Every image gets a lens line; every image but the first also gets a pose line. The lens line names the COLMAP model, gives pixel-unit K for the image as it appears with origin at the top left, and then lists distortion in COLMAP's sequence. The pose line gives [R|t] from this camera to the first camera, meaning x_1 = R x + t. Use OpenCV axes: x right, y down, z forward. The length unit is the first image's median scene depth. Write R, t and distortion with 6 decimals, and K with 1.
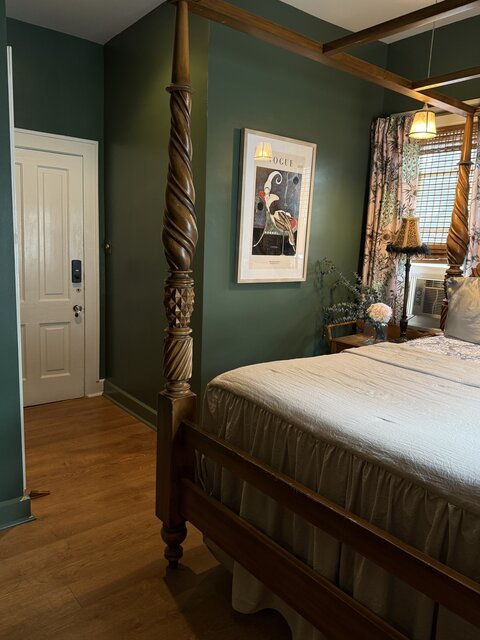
lens RADIAL K [[486.9, 0, 238.4], [0, 486.9, 321.7], [0, 0, 1]] dist [-0.002045, -0.005723]
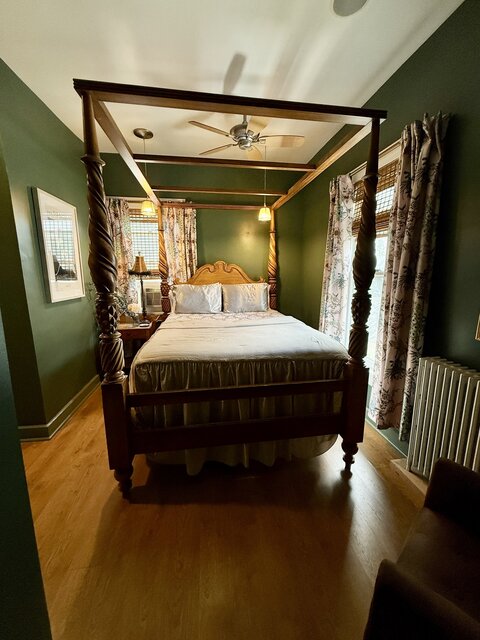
lens RADIAL K [[254.7, 0, 240.5], [0, 254.7, 316.5], [0, 0, 1]] dist [-0.000909, -0.000261]
pose [[0.471129, -0.189497, 0.861469, -0.376298], [0.161894, 0.978636, 0.126732, -0.048014], [-0.867080, 0.079759, 0.491743, 0.194262]]
